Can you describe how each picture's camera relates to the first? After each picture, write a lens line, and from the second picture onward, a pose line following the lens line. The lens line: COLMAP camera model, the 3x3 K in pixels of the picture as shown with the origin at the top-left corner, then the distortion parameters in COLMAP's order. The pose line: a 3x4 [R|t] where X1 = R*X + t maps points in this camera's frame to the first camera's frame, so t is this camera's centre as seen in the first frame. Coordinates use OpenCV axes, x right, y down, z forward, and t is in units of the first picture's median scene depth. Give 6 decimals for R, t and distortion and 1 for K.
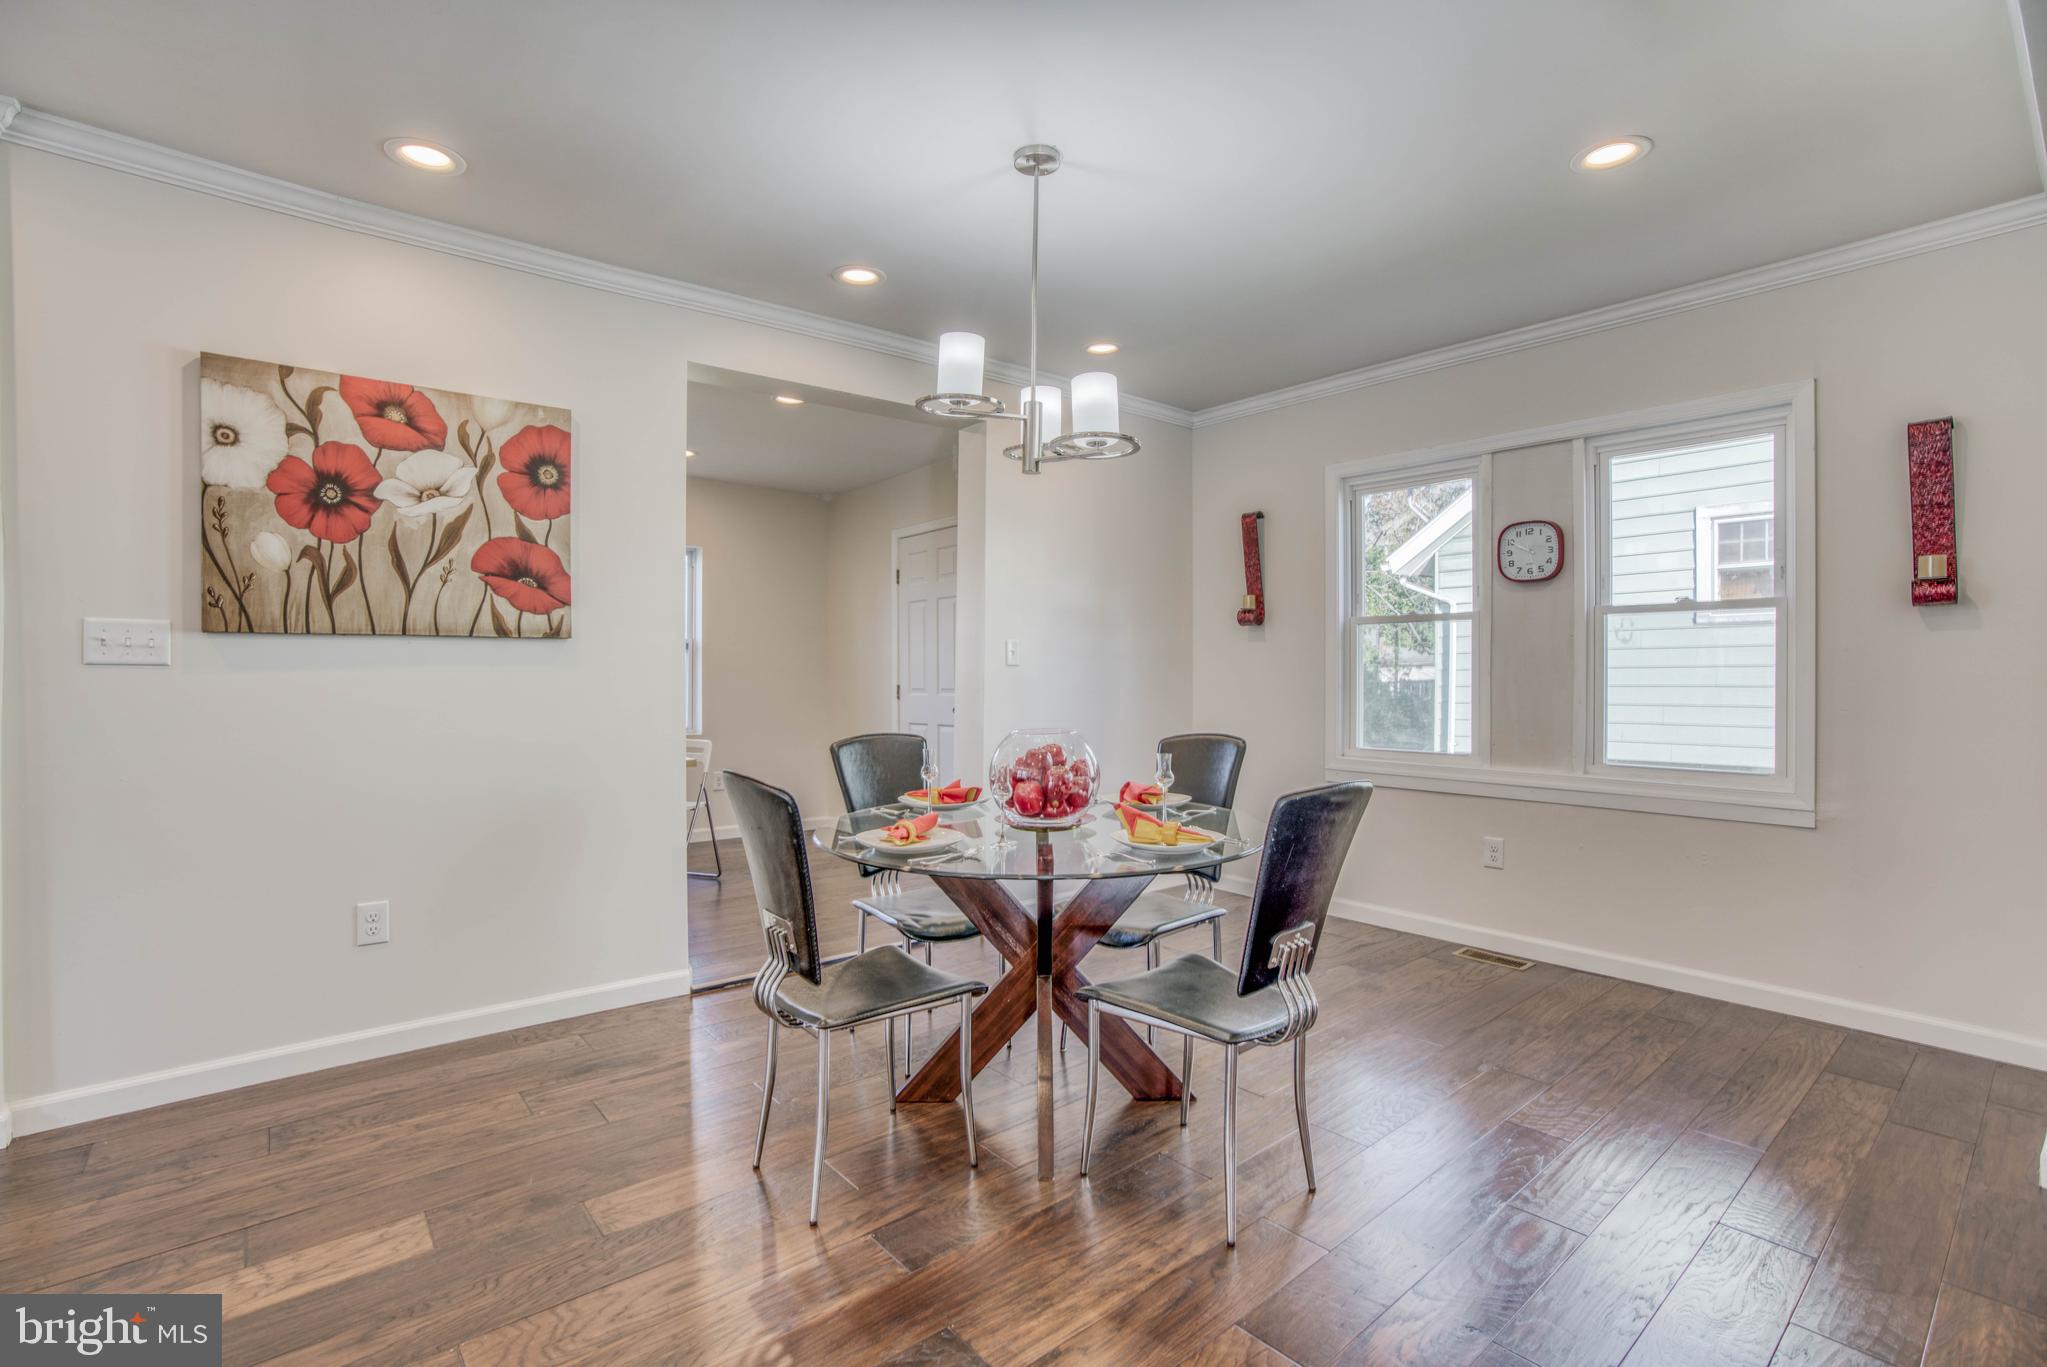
lens RADIAL K [[942.8, 0, 1011.5], [0, 942.8, 677.4], [0, 0, 1]] dist [-0.062187, 0.023961]
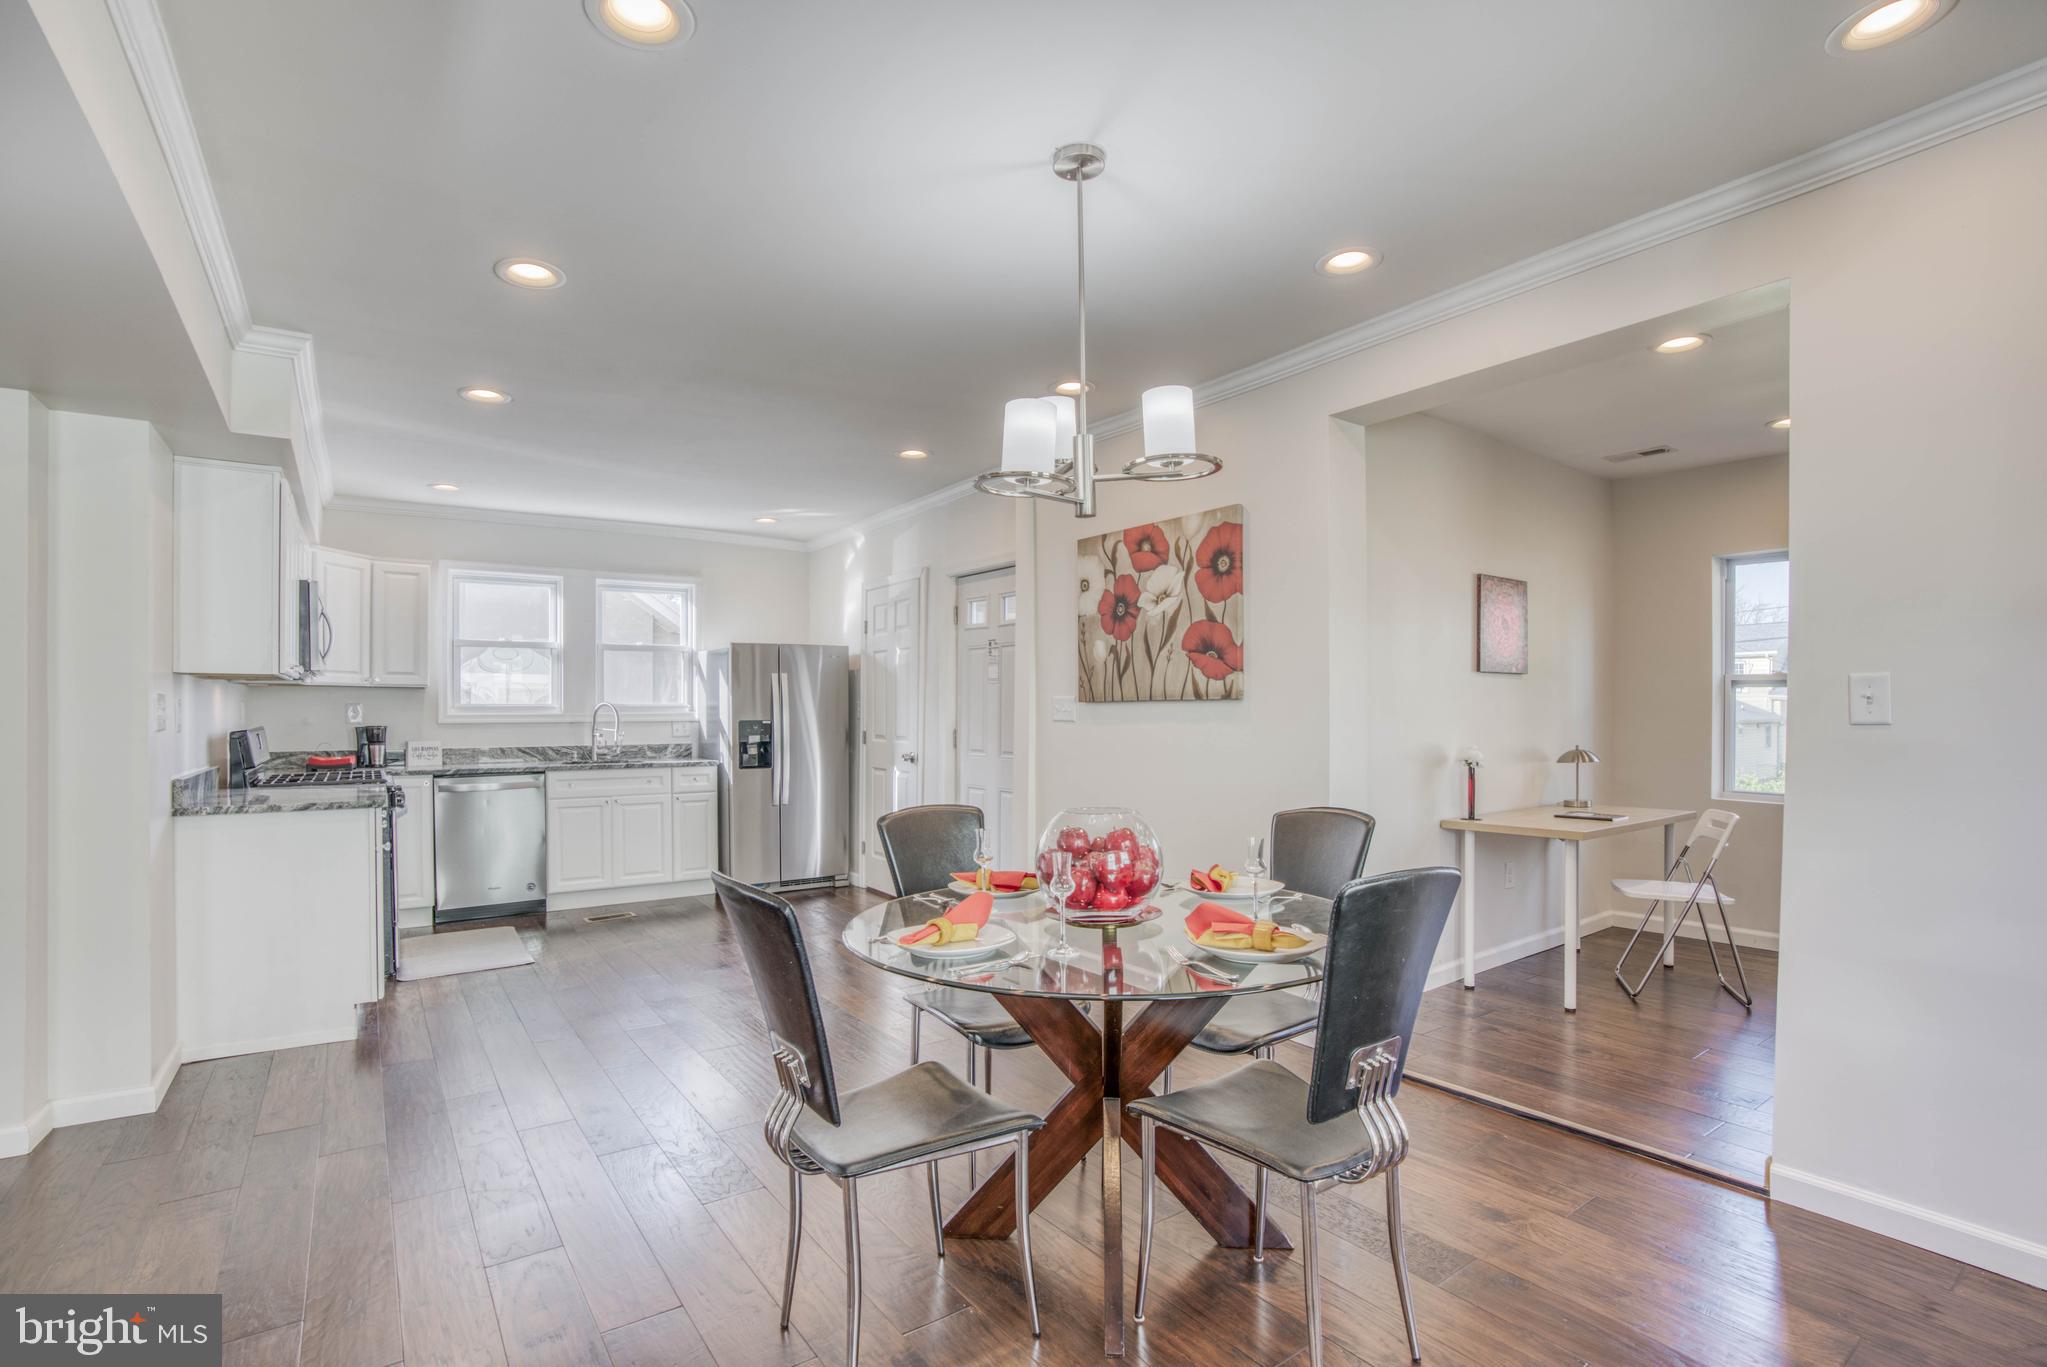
lens RADIAL K [[942.8, 0, 1024.3], [0, 942.8, 722.3], [0, 0, 1]] dist [-0.062187, 0.023961]
pose [[-0.063755, 0.009735, -0.997918, 0.801735], [-0.006074, 0.999930, 0.010143, -0.025858], [0.997947, 0.006708, -0.063691, 0.899055]]
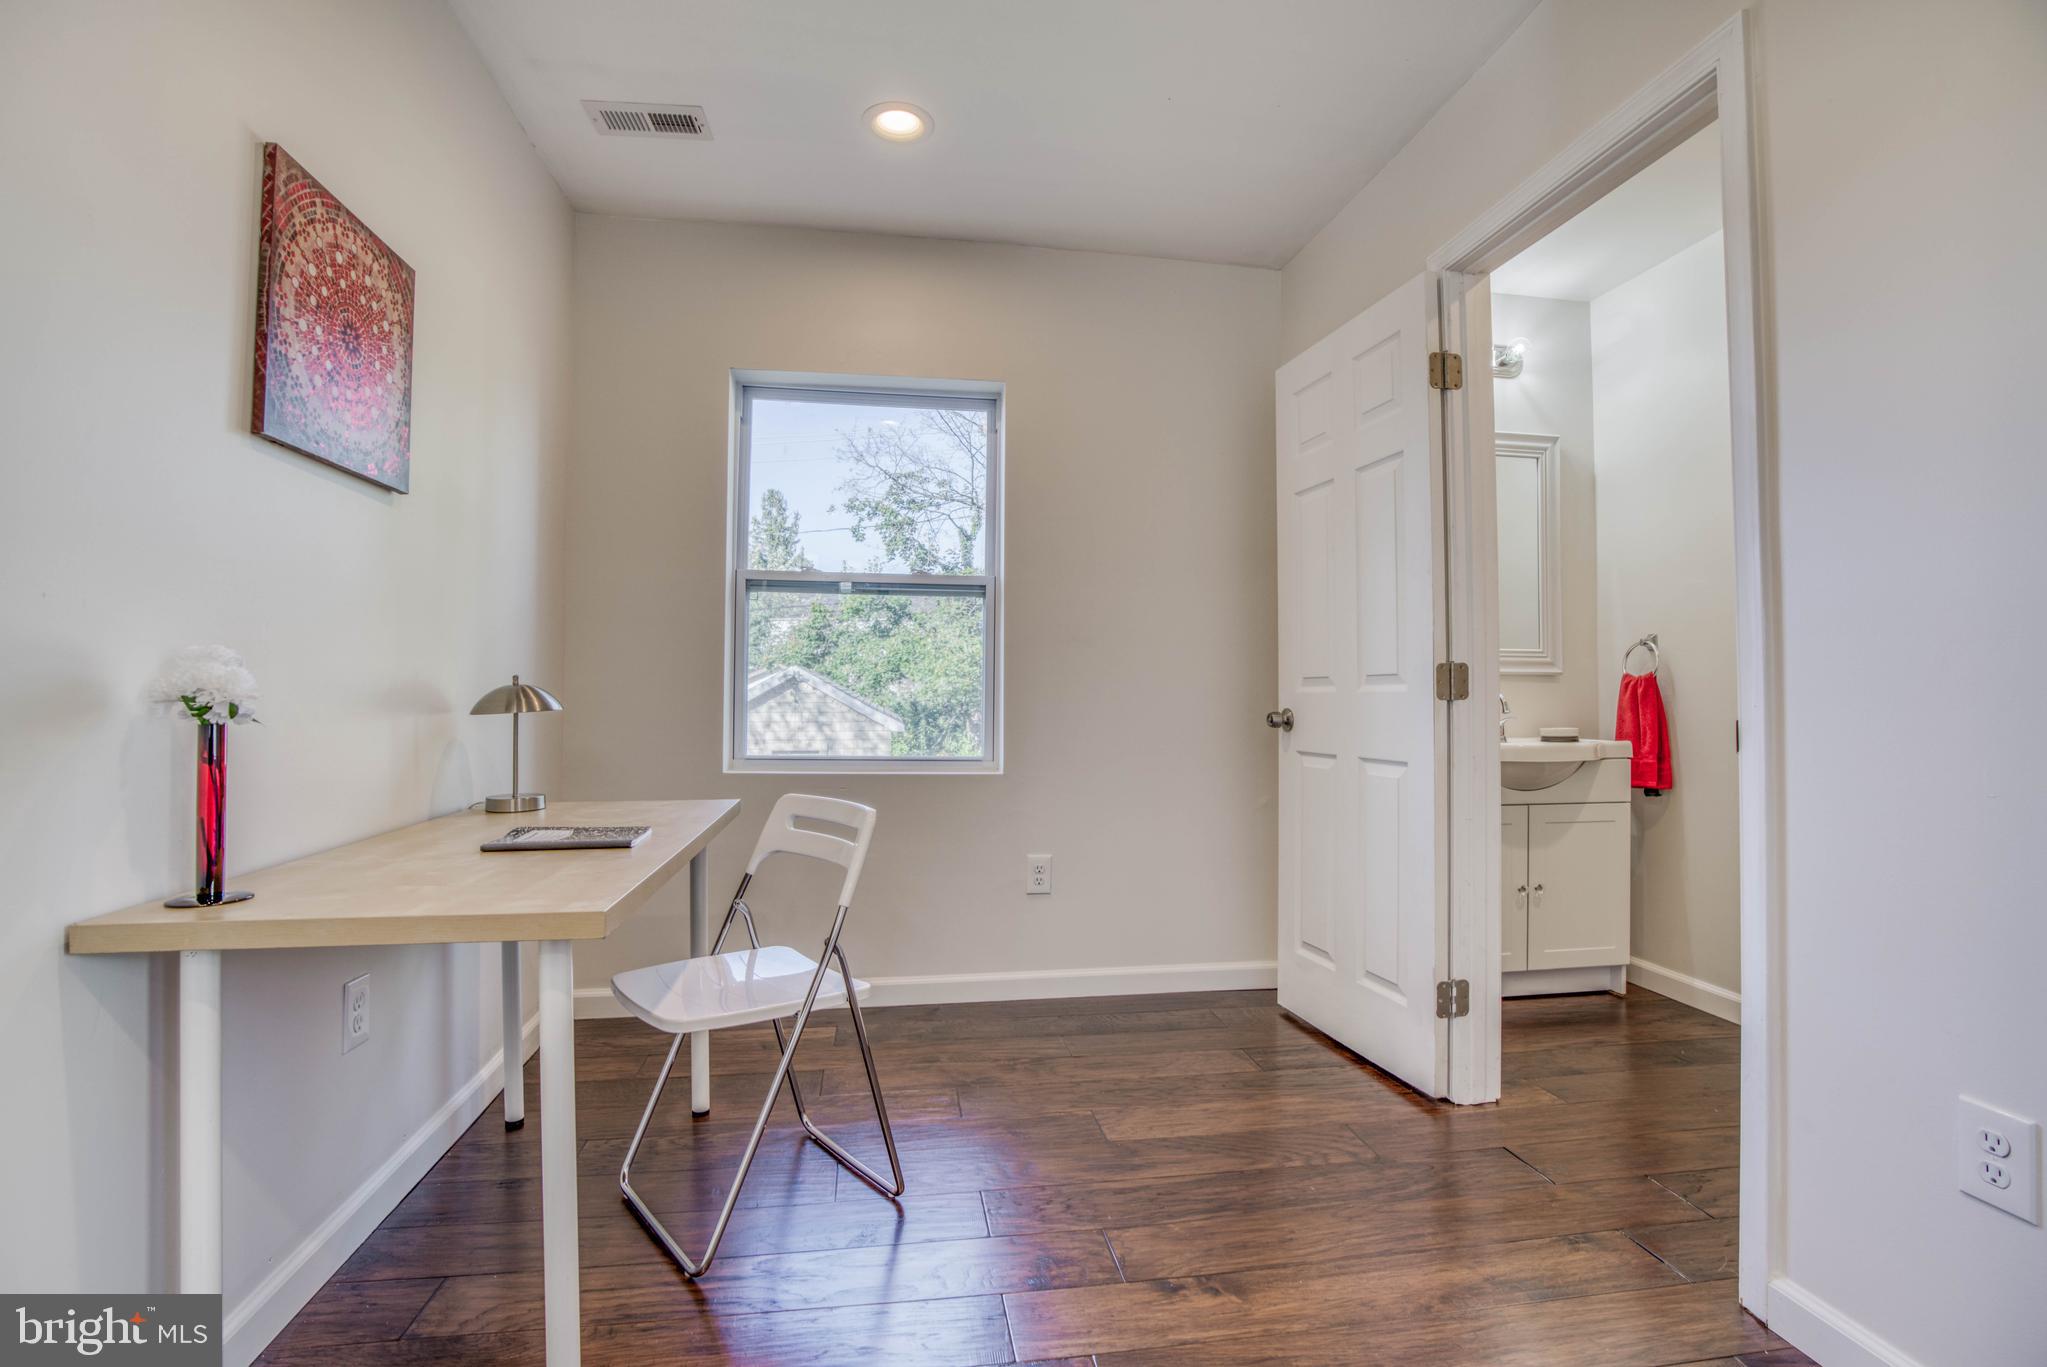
lens RADIAL K [[942.8, 0, 1020.9], [0, 942.8, 670.1], [0, 0, 1]] dist [-0.062187, 0.023961]
pose [[0.863720, -0.006891, -0.503926, -0.179237], [-0.009488, 0.999507, -0.029929, 0.041042], [0.503883, 0.030632, 0.863228, 1.337900]]
